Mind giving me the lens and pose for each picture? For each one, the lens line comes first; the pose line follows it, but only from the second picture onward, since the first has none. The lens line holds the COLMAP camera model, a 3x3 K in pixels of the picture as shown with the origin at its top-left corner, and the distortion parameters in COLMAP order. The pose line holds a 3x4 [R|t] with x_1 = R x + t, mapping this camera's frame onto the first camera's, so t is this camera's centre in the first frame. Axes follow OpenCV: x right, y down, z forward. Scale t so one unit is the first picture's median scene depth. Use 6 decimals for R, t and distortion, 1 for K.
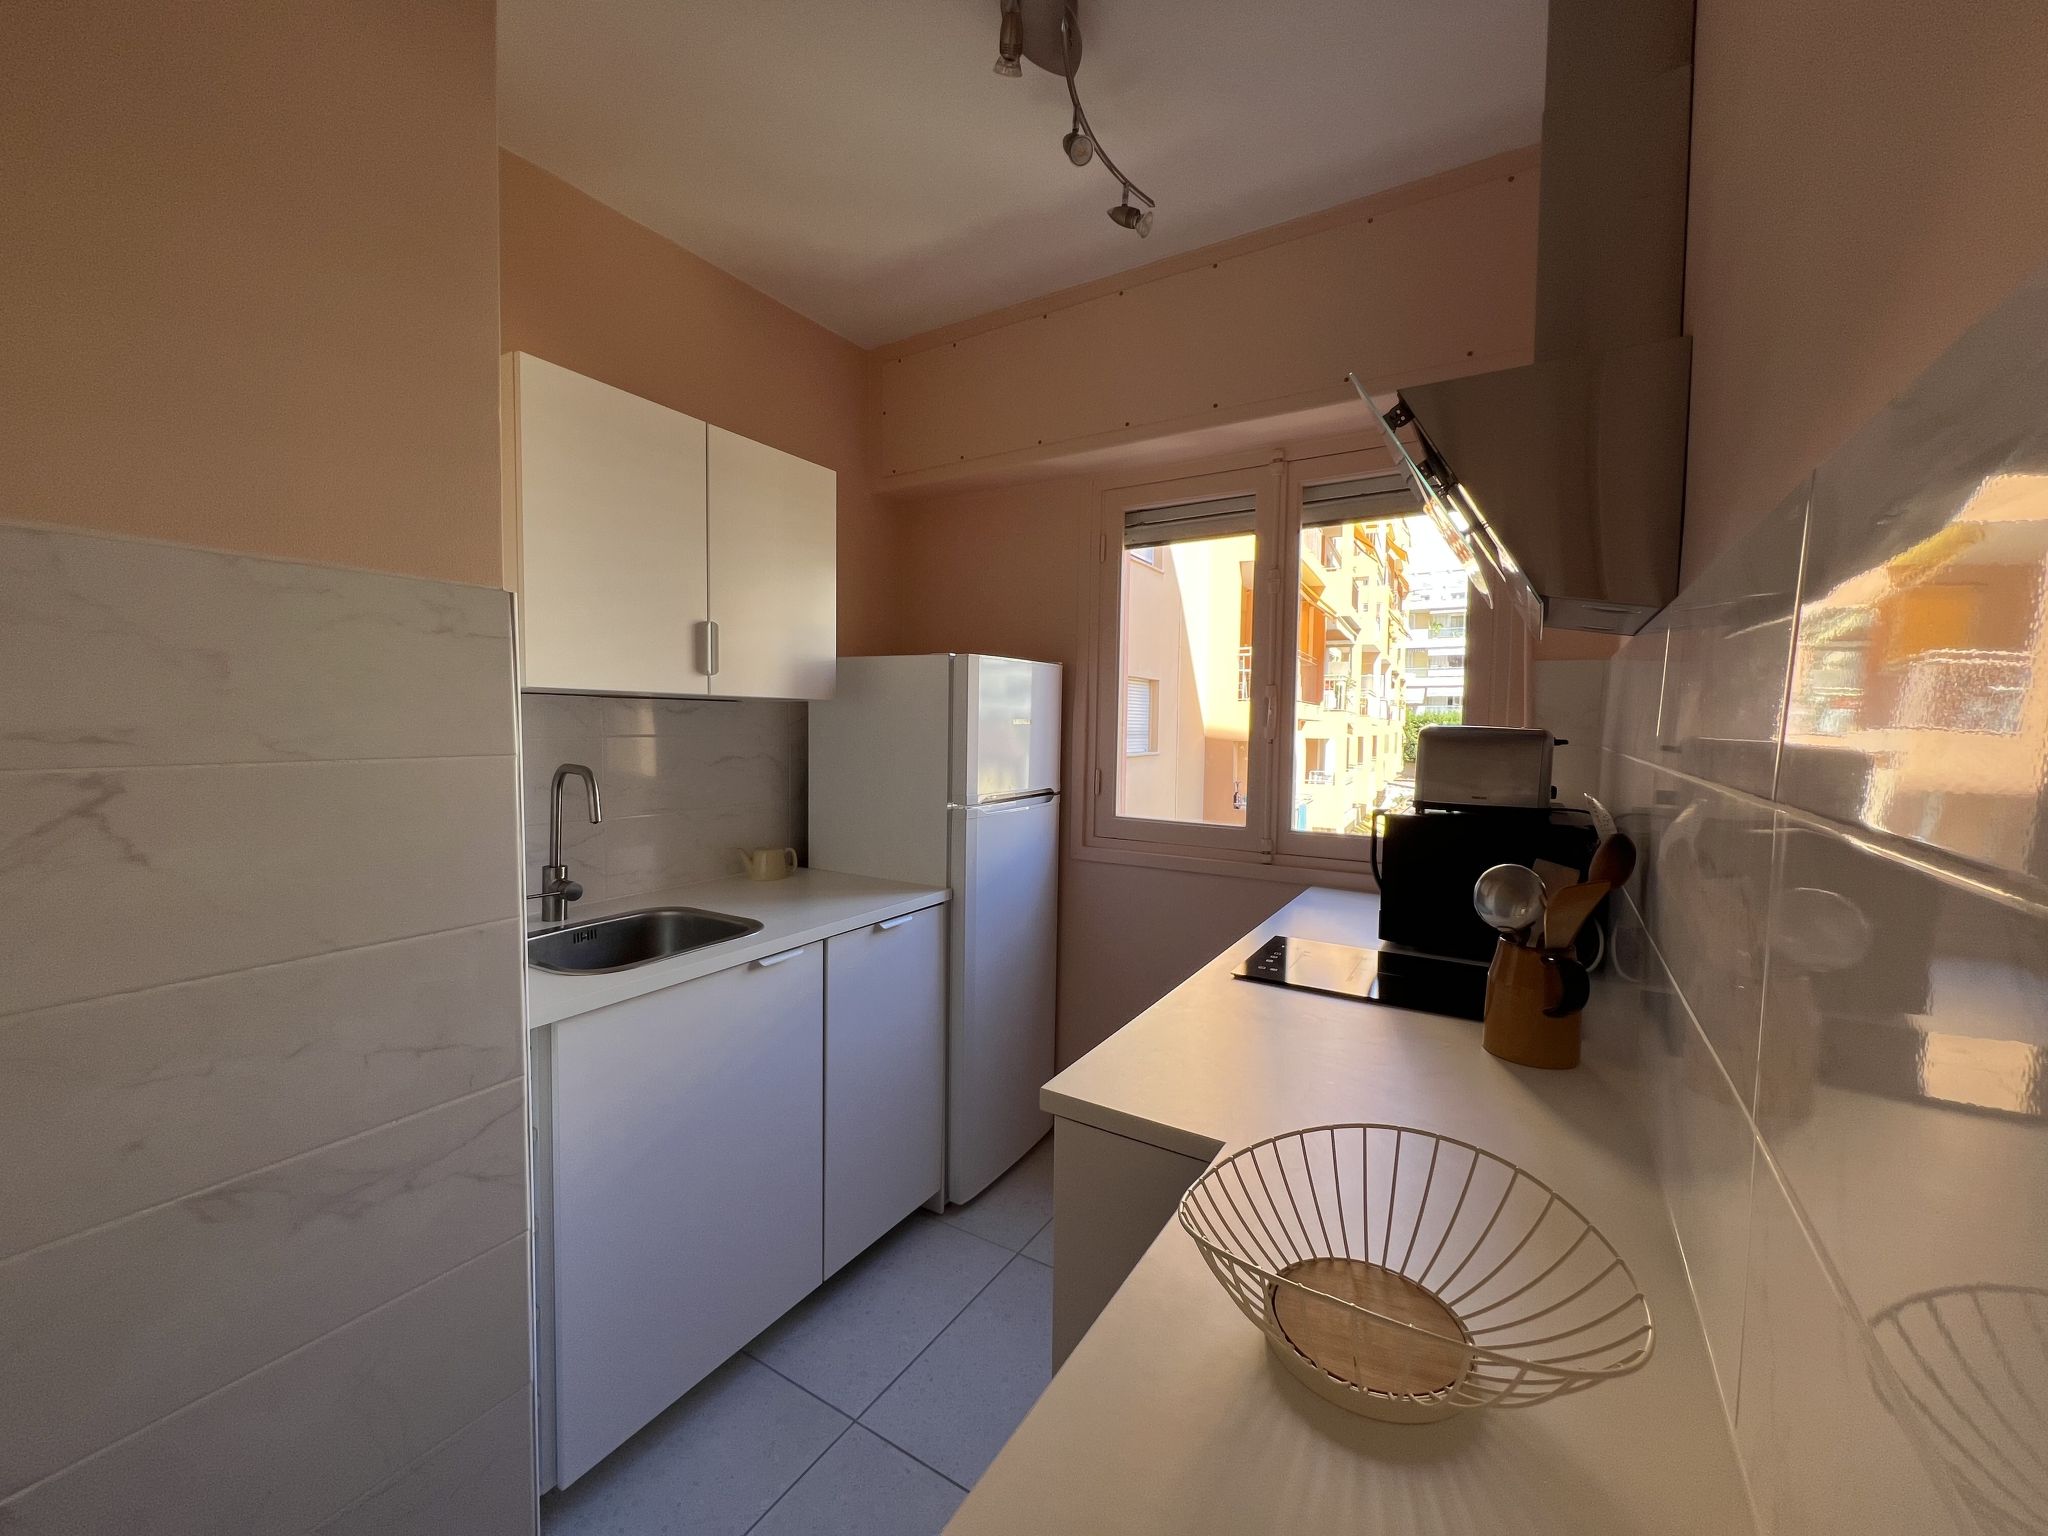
lens RADIAL K [[809.0, 0, 1015.0], [0, 809.0, 763.9], [0, 0, 1]] dist [-0.001615, 0.000064]
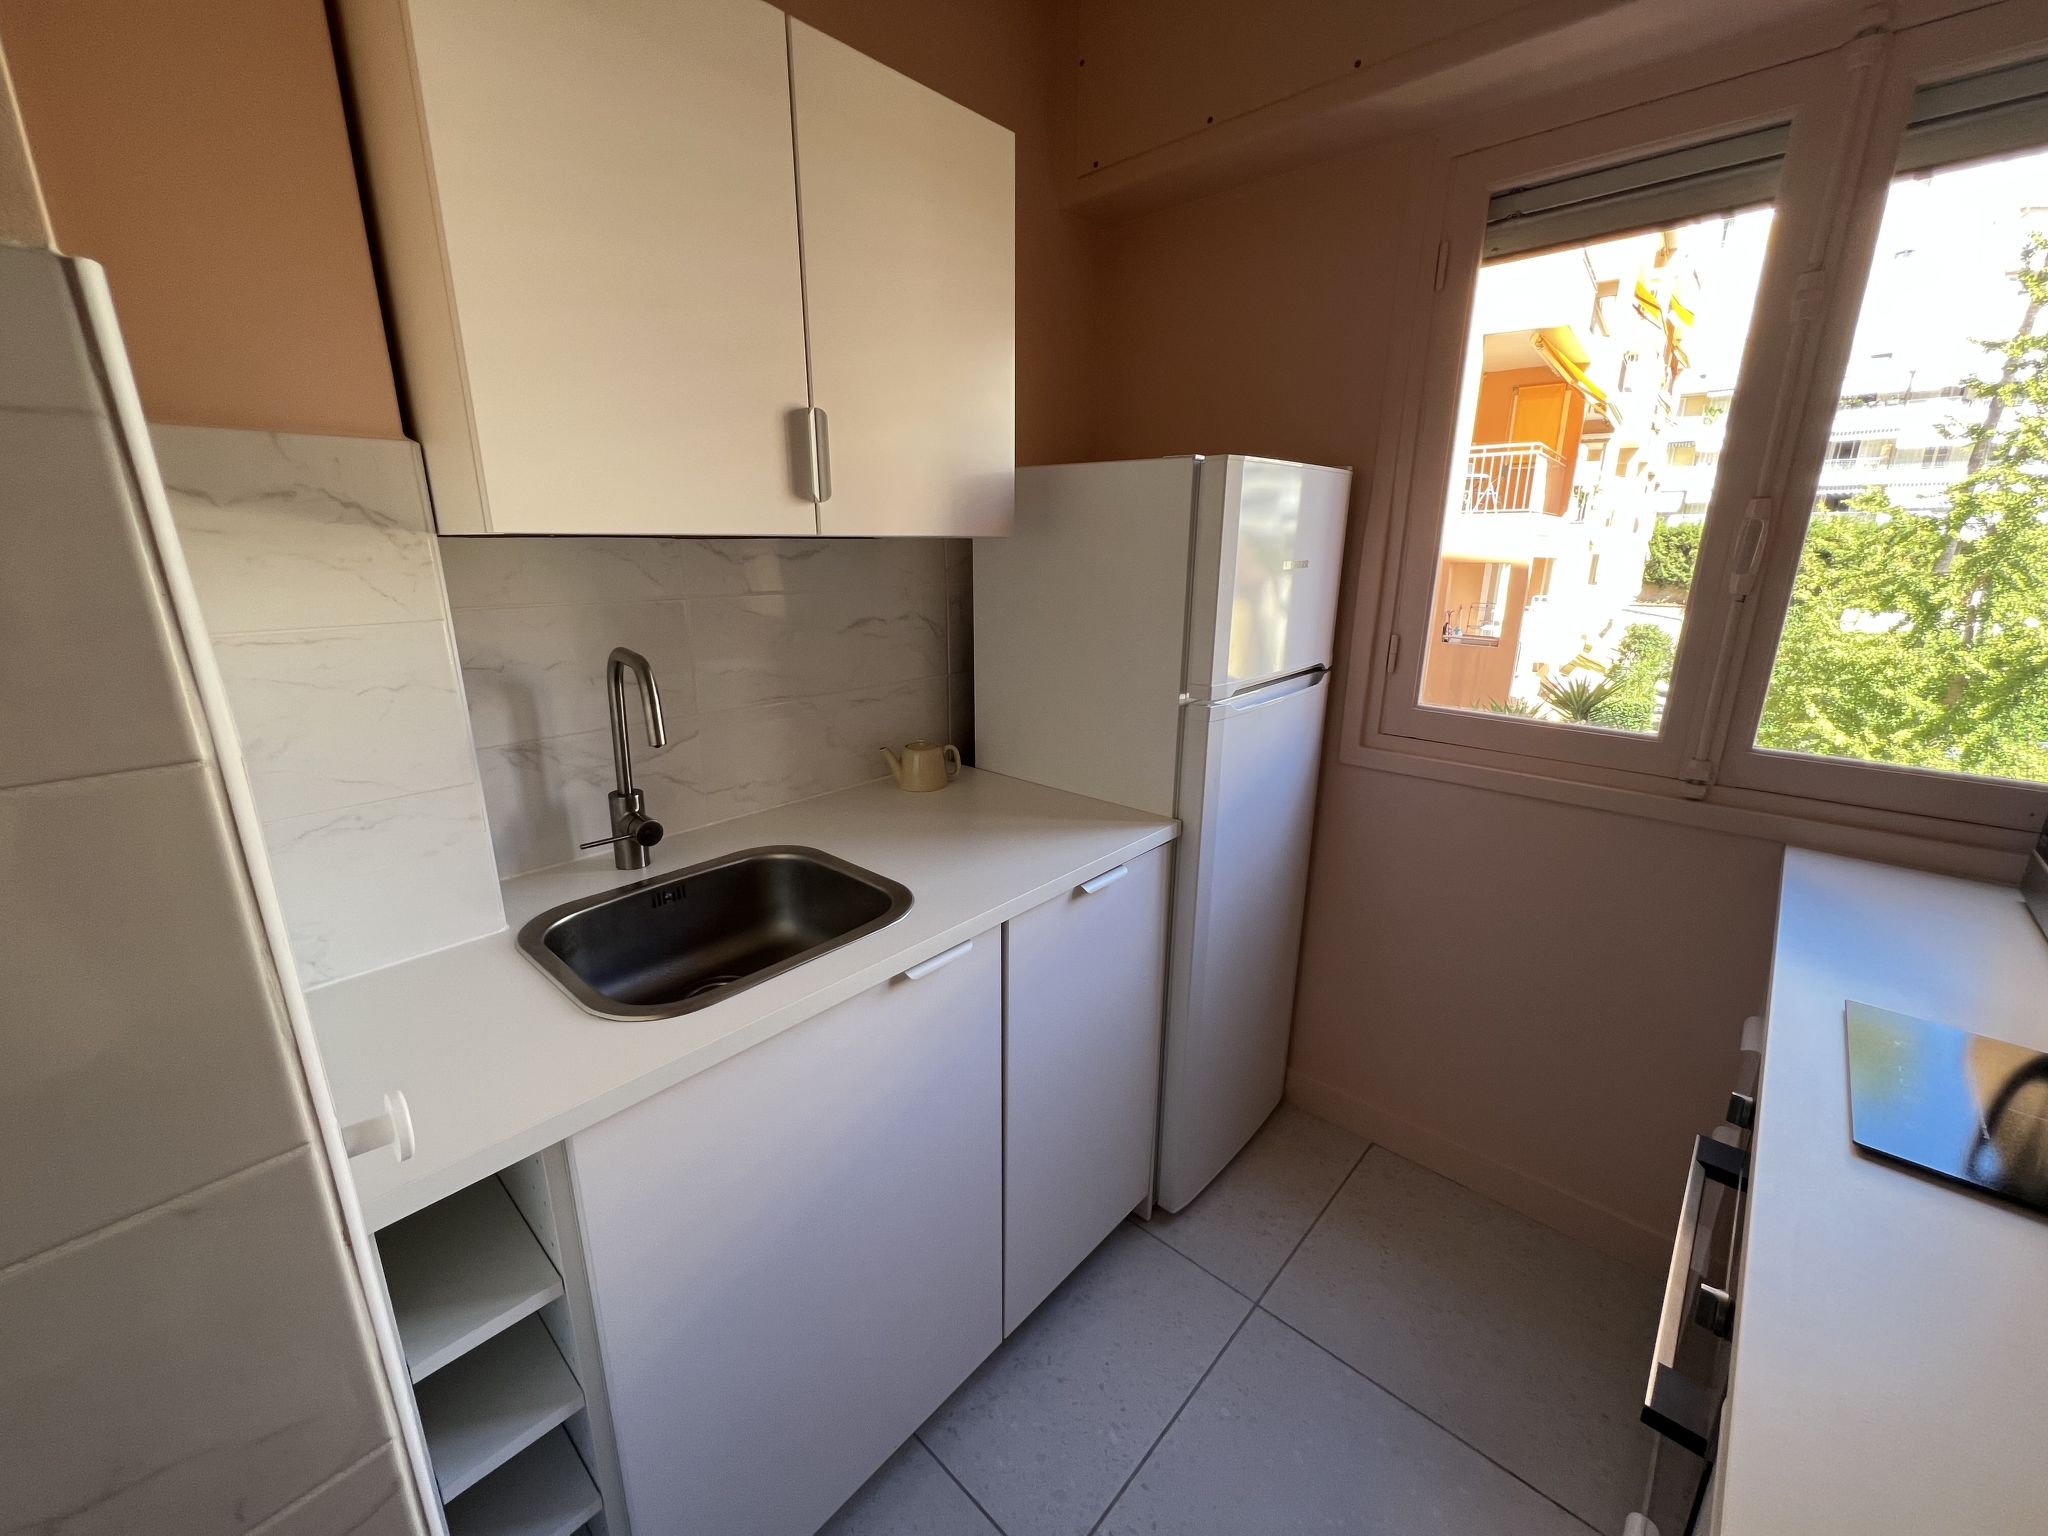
lens RADIAL K [[809.0, 0, 1015.0], [0, 809.0, 763.9], [0, 0, 1]] dist [-0.001615, 0.000064]
pose [[0.981309, 0.040356, -0.188158, -0.087521], [0.001241, 0.976416, 0.215893, -0.039114], [0.192433, -0.212091, 0.958116, 0.323912]]
